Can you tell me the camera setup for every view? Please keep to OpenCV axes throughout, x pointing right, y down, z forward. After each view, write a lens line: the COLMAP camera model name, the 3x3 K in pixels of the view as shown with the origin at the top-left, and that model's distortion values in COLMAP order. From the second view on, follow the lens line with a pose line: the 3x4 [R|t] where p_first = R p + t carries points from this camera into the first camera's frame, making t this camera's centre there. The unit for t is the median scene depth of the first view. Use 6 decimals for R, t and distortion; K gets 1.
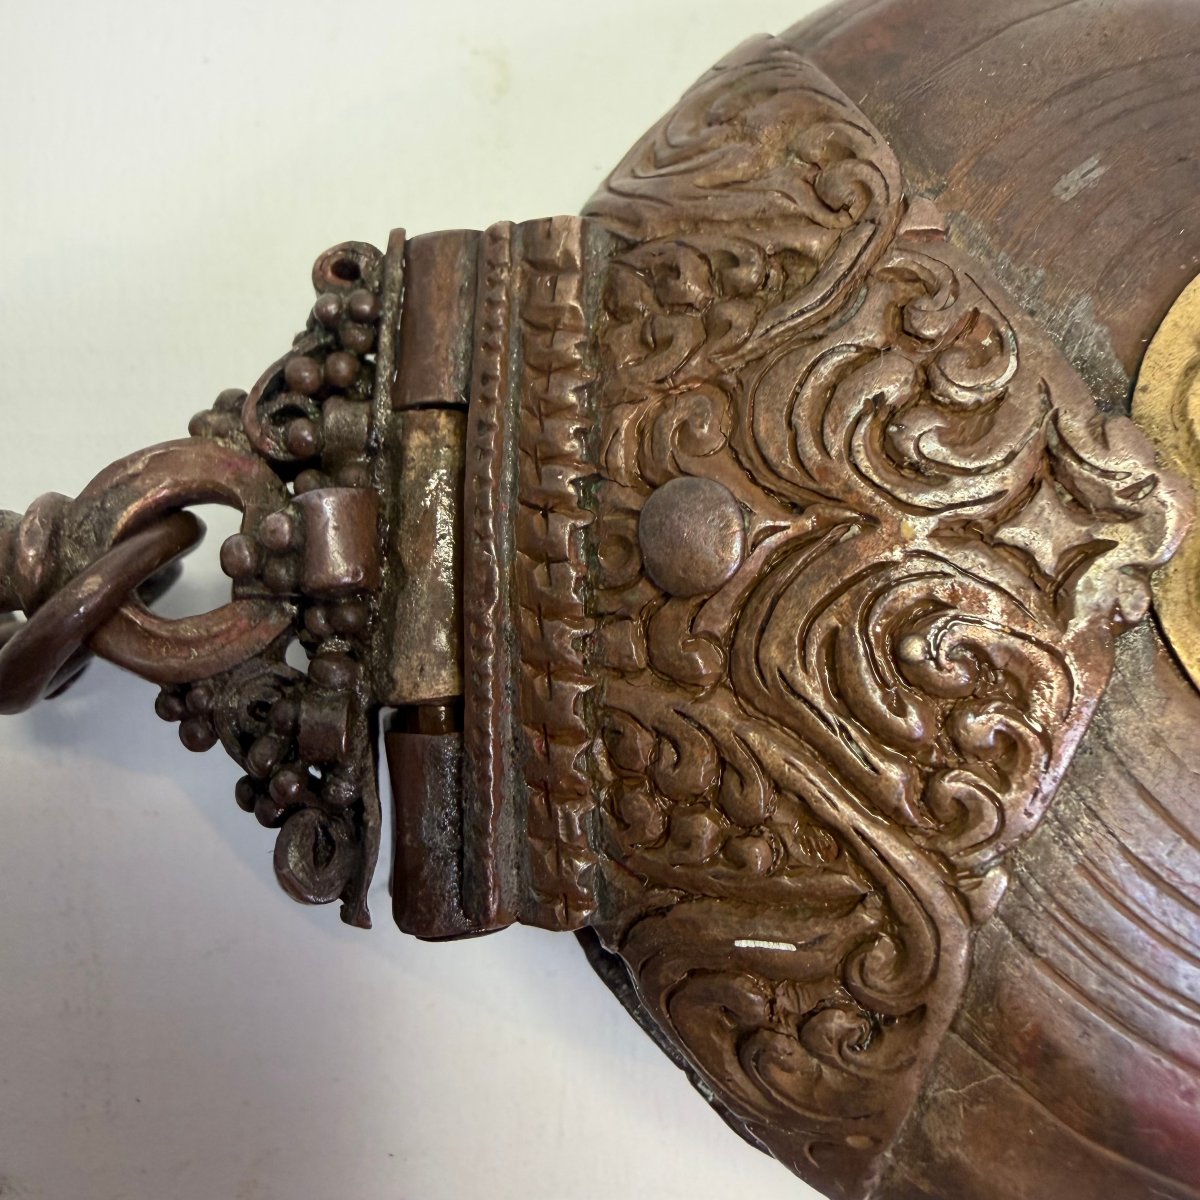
lens RADIAL K [[1175.8, 0, 598.5], [0, 1175.8, 493.3], [0, 0, 1]] dist [0.016132, -0.002210]
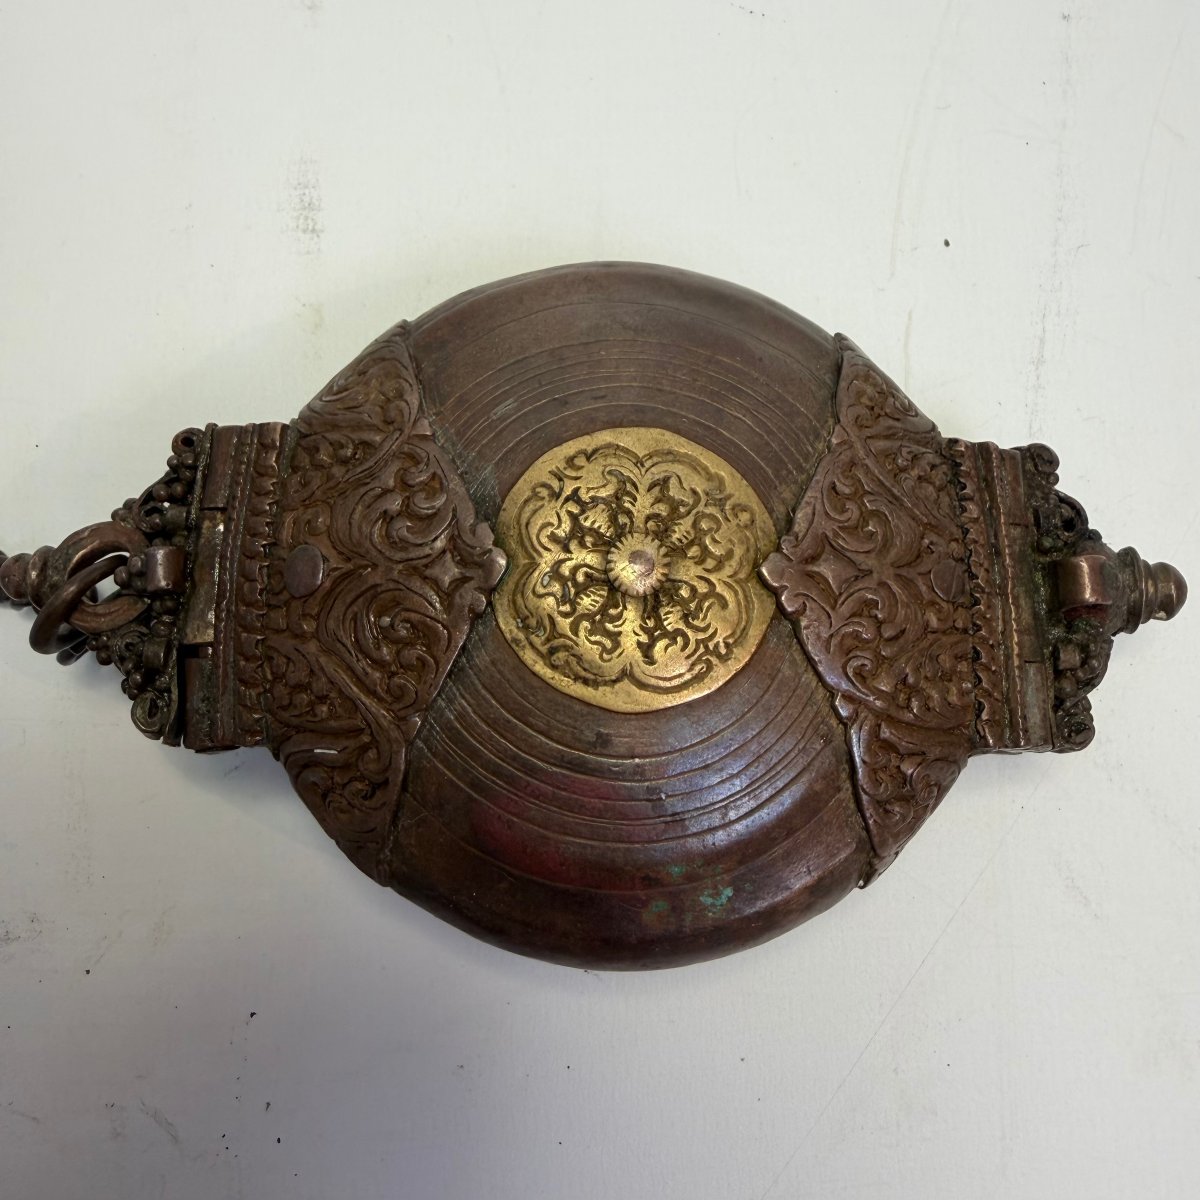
lens RADIAL K [[1175.8, 0, 598.5], [0, 1175.8, 493.3], [0, 0, 1]] dist [0.016132, -0.002210]
pose [[0.994294, 0.014575, -0.105675, 0.845127], [-0.018567, 0.999146, -0.036900, -0.038469], [0.105047, 0.038652, 0.993716, -1.153838]]
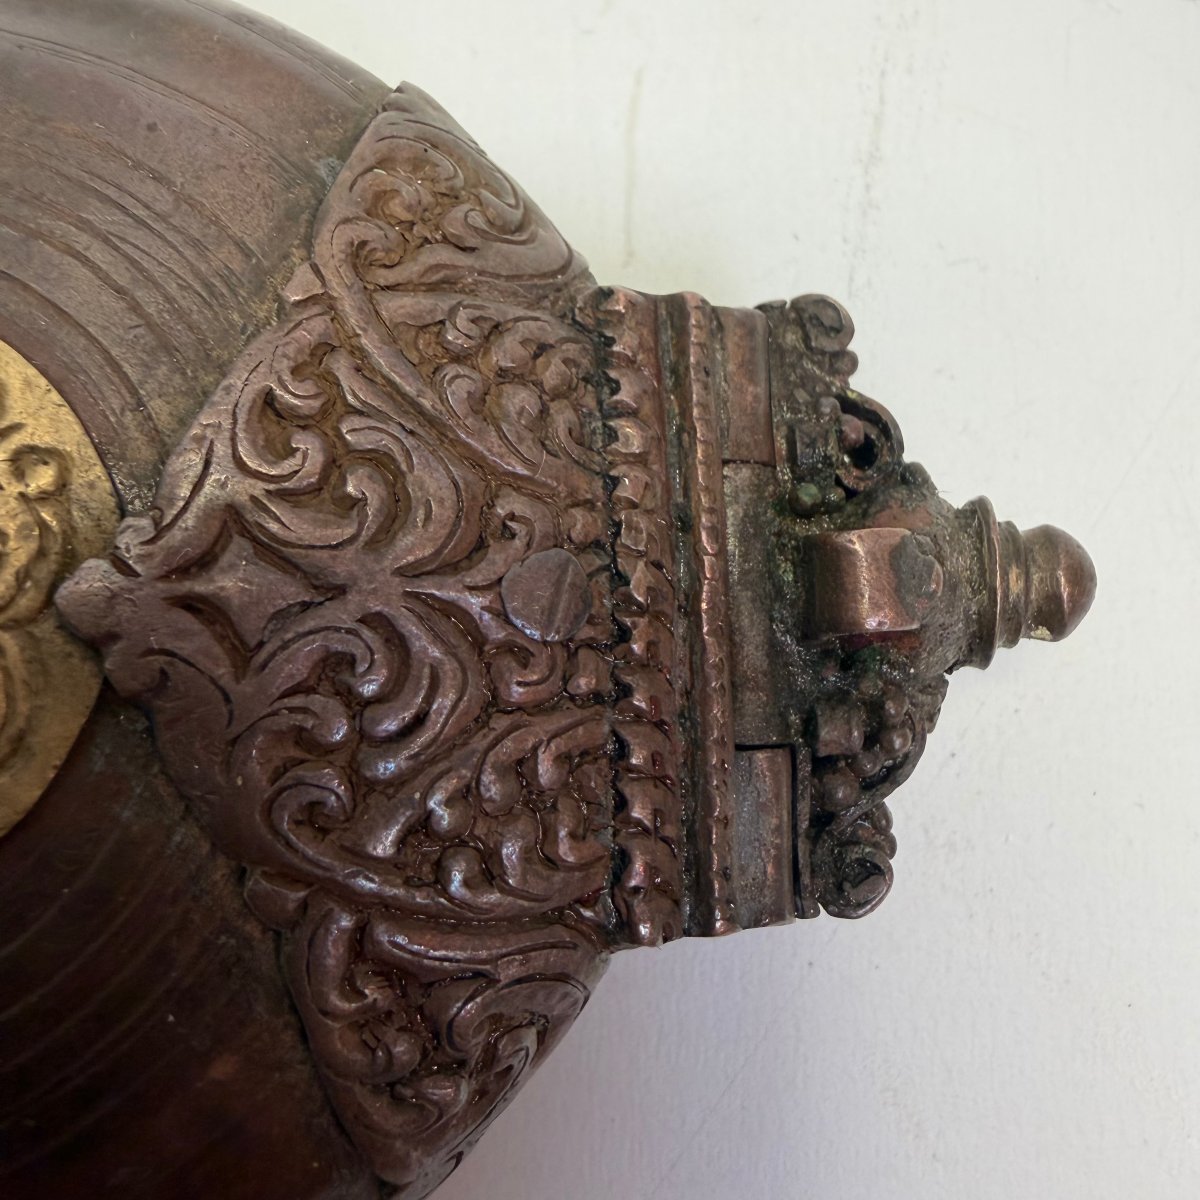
lens RADIAL K [[1175.8, 0, 598.5], [0, 1175.8, 493.3], [0, 0, 1]] dist [0.016132, -0.002210]
pose [[0.990469, -0.001262, -0.137732, 1.463896], [0.009633, 0.998144, 0.060125, -0.119740], [0.137400, -0.060879, 0.988643, 0.149181]]
